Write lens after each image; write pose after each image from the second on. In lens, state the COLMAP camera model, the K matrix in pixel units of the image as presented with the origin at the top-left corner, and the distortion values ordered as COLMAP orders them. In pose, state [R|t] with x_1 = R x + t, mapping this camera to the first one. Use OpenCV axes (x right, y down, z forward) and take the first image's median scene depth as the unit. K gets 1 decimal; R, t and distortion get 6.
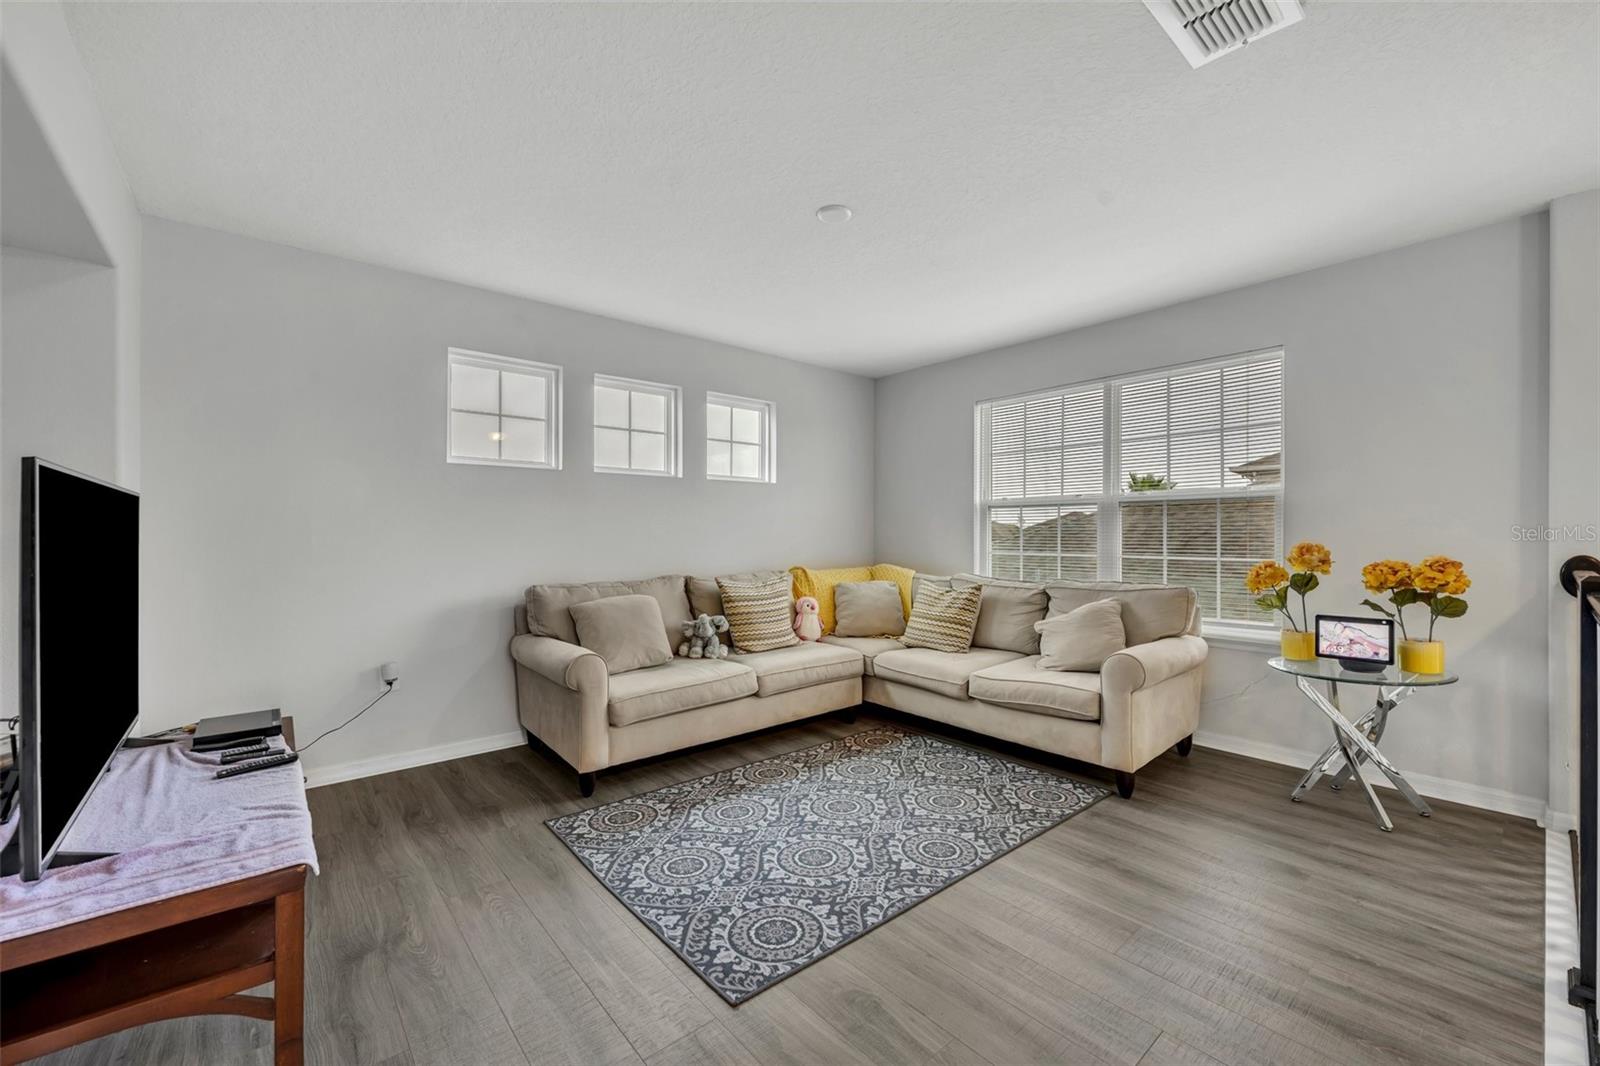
lens RADIAL K [[641.9, 0, 798.8], [0, 641.9, 527.2], [0, 0, 1]] dist [-0.003146, 0.001231]
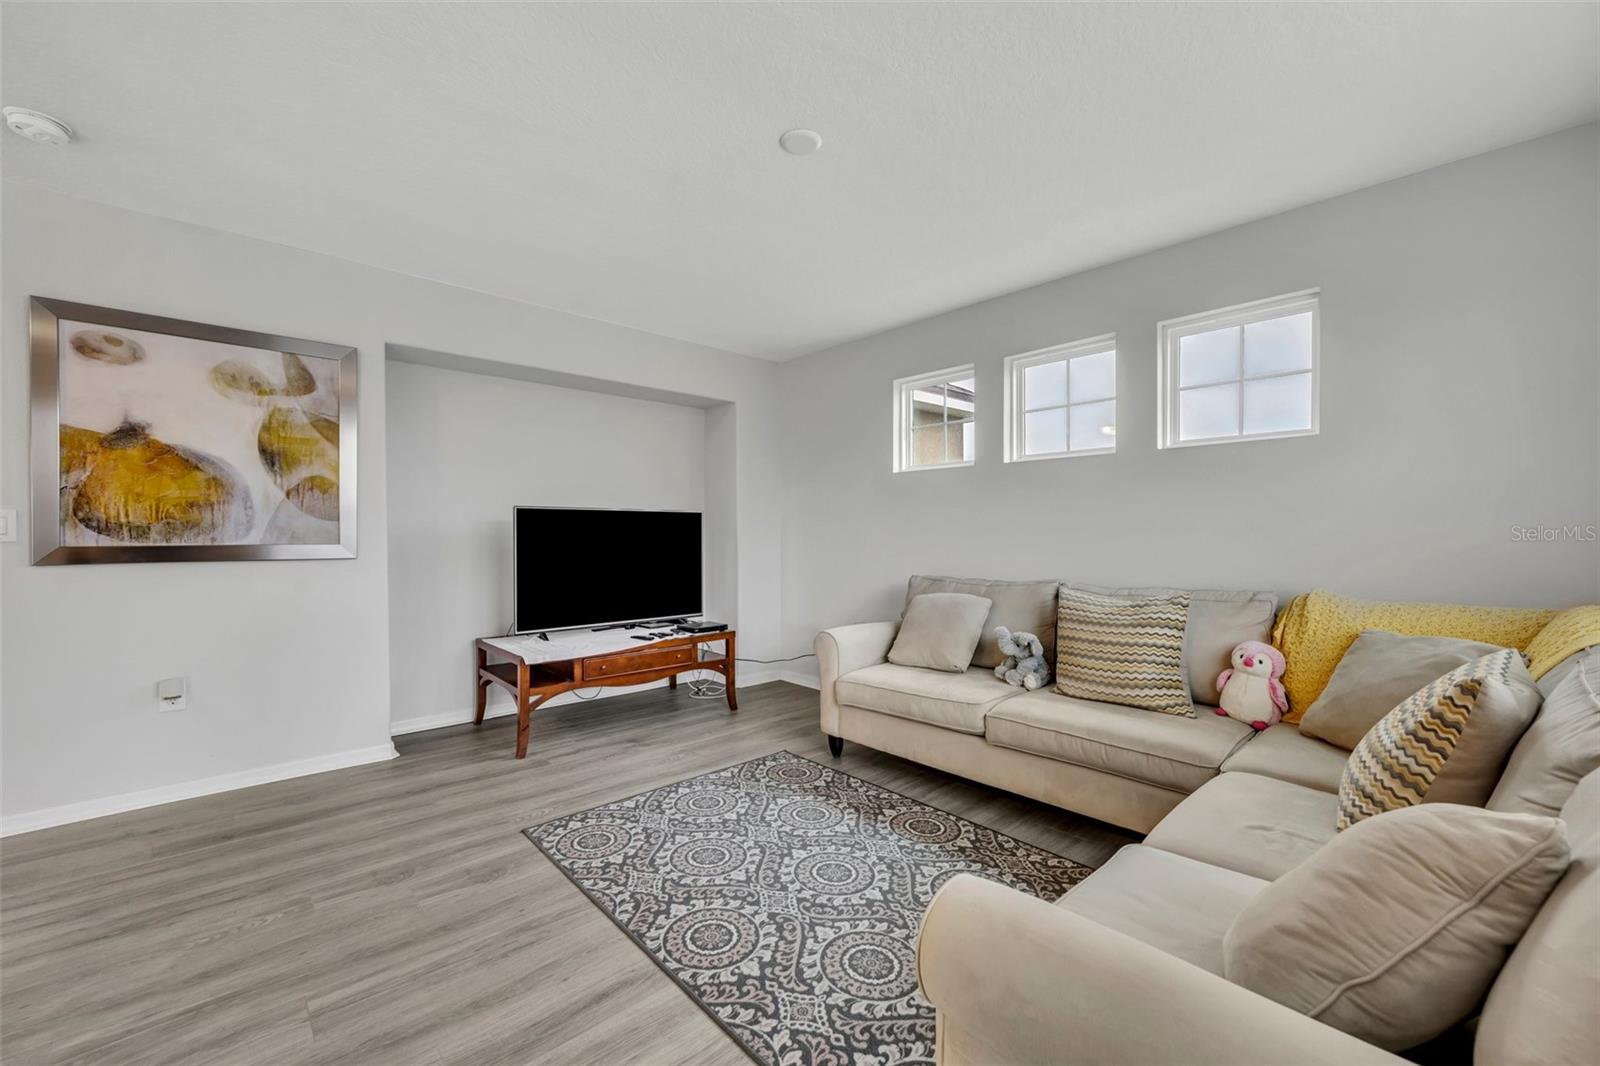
lens RADIAL K [[641.9, 0, 793.3], [0, 641.9, 532.4], [0, 0, 1]] dist [-0.003146, 0.001231]
pose [[0.036766, -0.001226, -0.999323, 0.906585], [0.011454, 0.999934, -0.000806, 0.021001], [0.999258, -0.011417, 0.036778, 0.987043]]
